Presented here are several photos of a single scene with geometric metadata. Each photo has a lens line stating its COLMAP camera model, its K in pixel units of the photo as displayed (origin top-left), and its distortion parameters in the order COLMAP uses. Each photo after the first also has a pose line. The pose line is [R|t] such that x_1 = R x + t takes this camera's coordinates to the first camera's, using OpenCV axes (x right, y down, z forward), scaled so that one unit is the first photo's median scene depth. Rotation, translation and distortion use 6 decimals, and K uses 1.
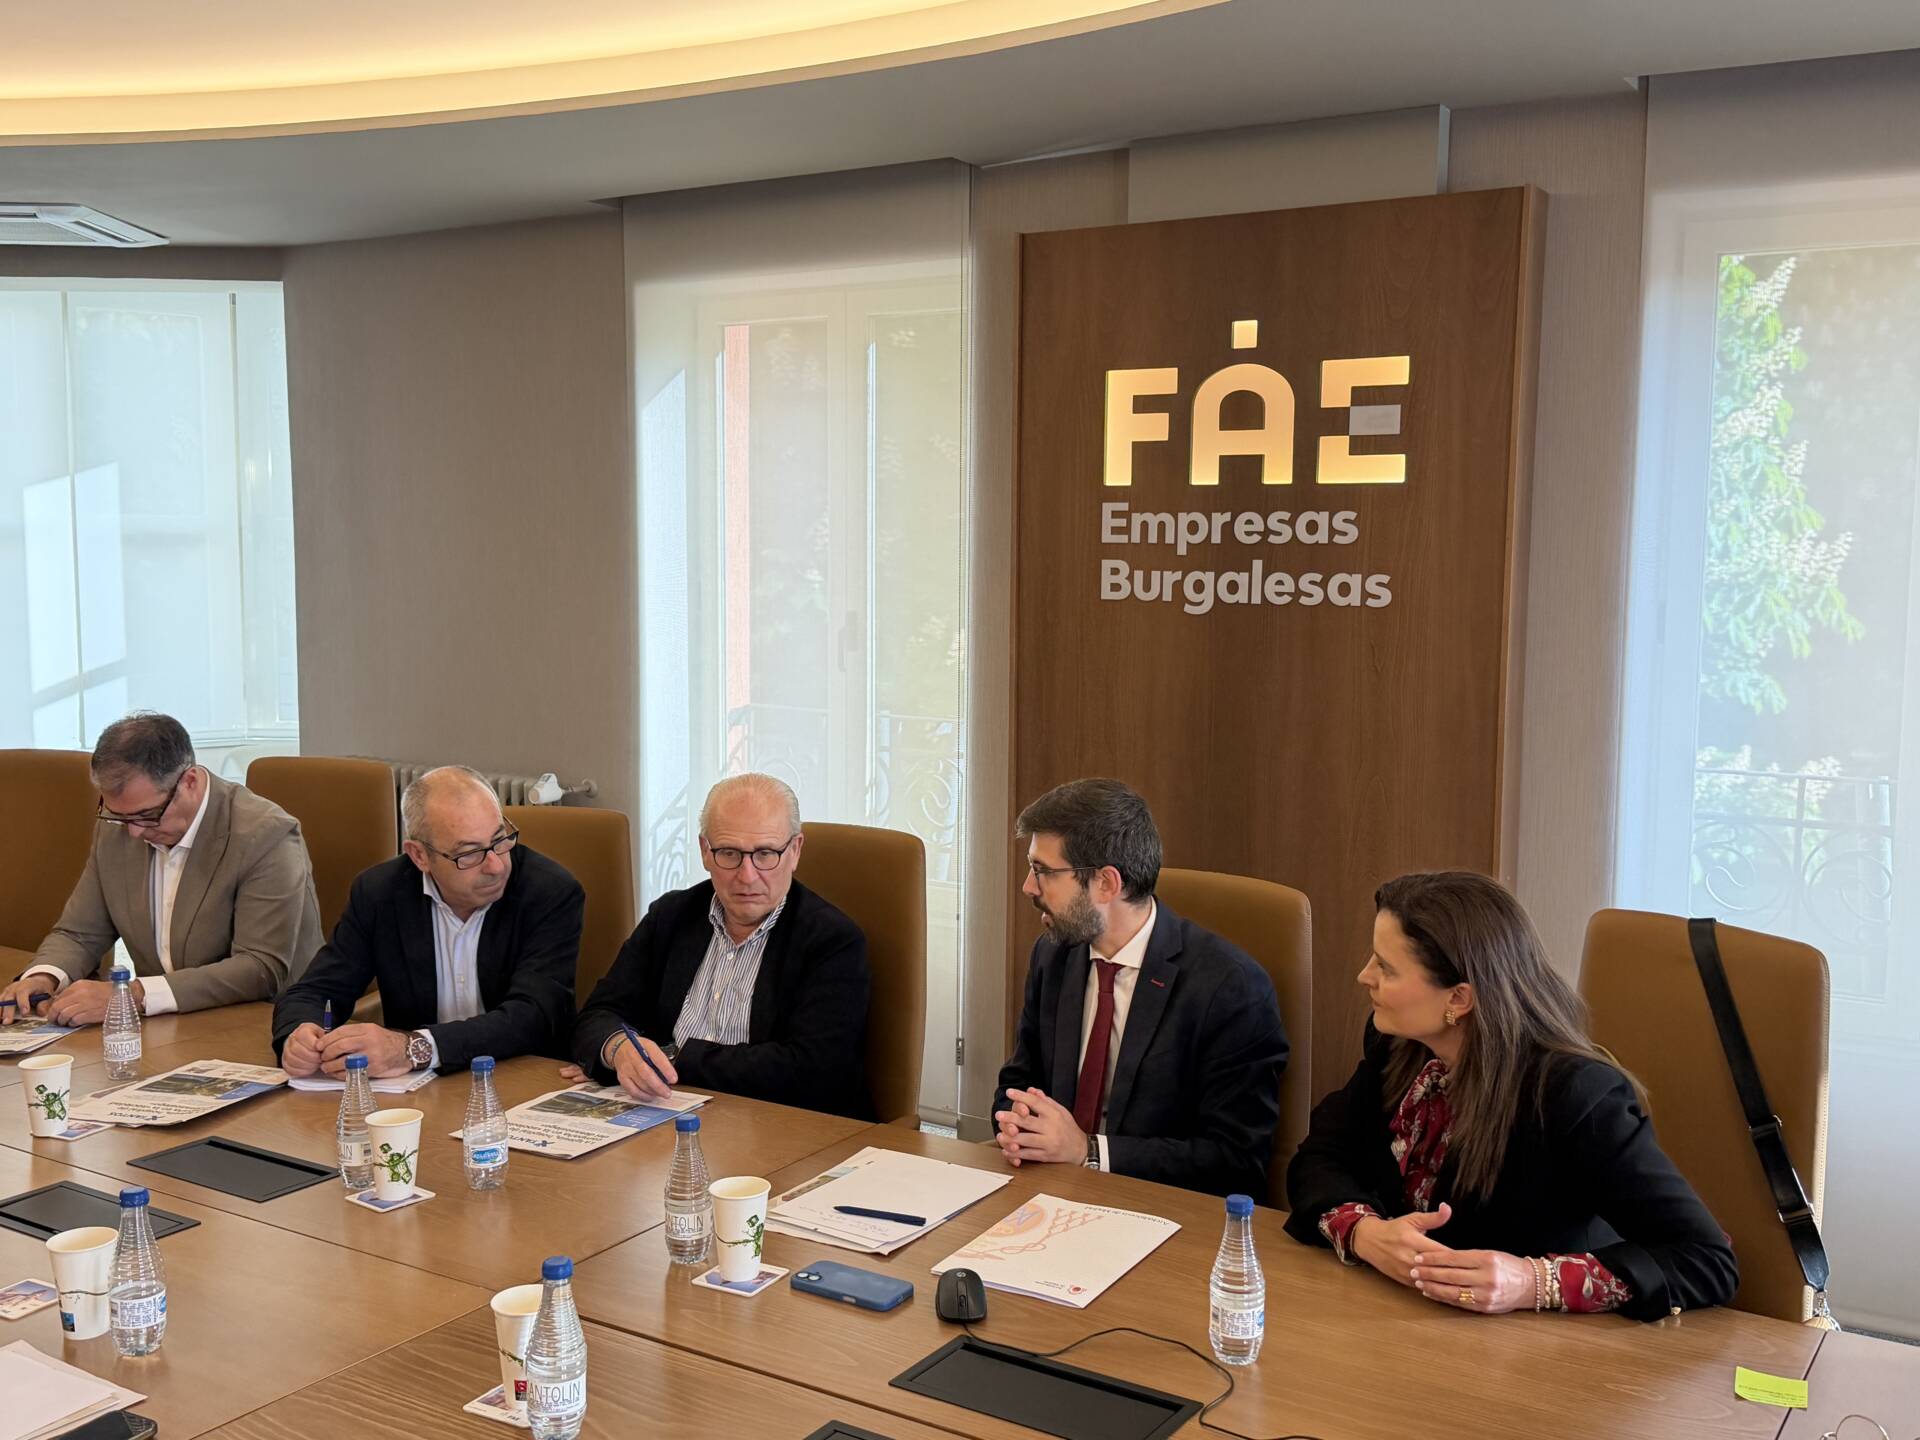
lens RADIAL K [[1906.7, 0, 960.0], [0, 1906.7, 720.0], [0, 0, 1]] dist [0.179912, -0.342427]
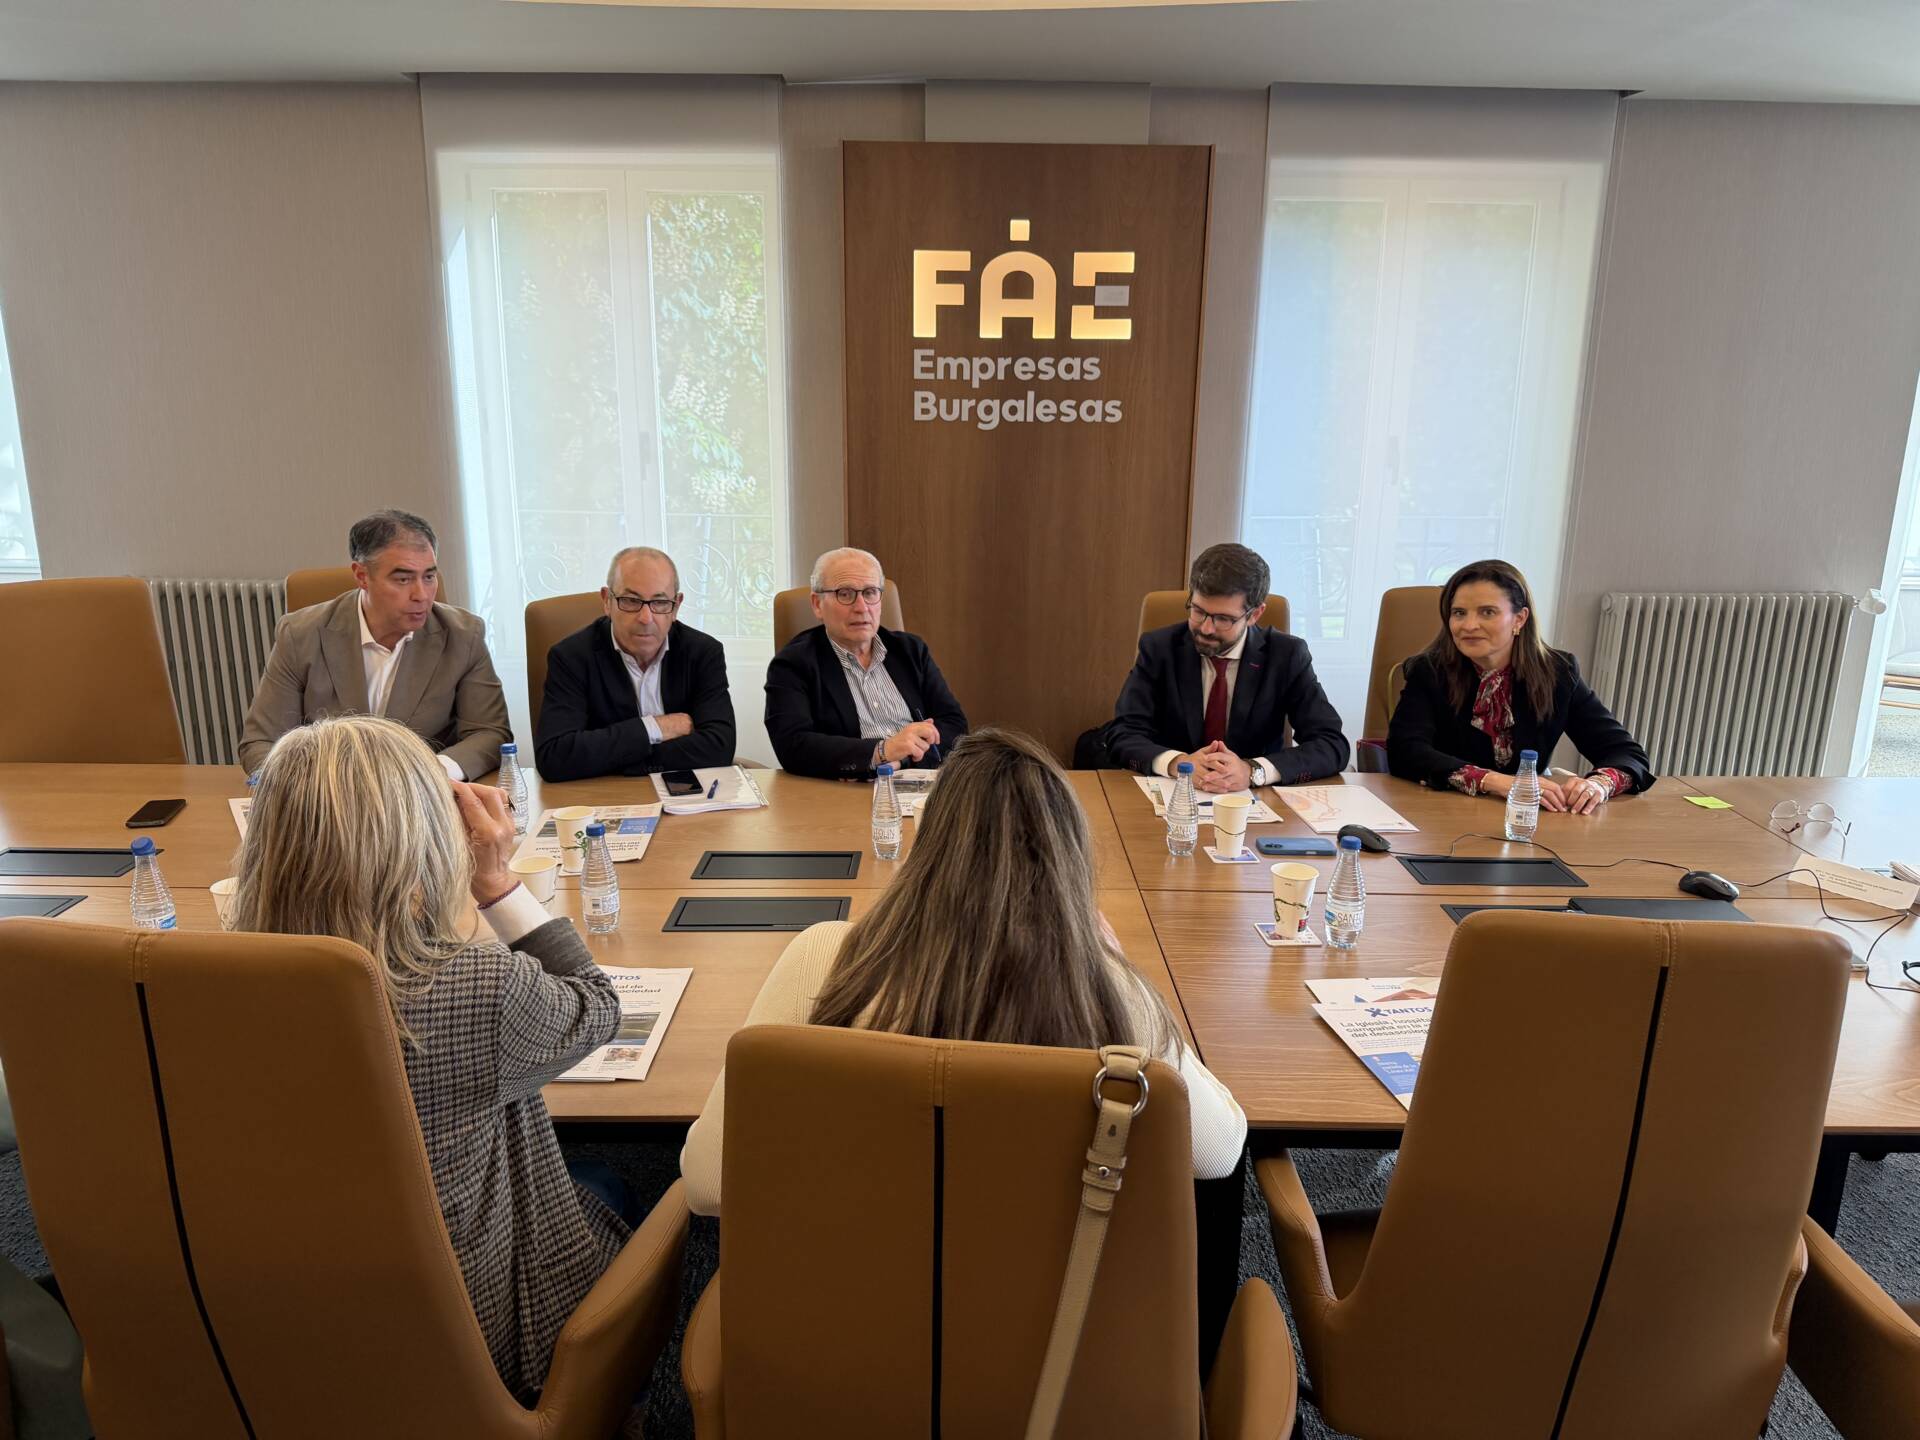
lens RADIAL K [[1308.4, 0, 960.0], [0, 1308.4, 720.0], [0, 0, 1]] dist [0.174490, -0.338681]
pose [[0.841755, -0.127950, 0.524478, -0.477234], [0.050452, 0.985901, 0.159545, 0.002158], [-0.537497, -0.107836, 0.836342, 0.143918]]
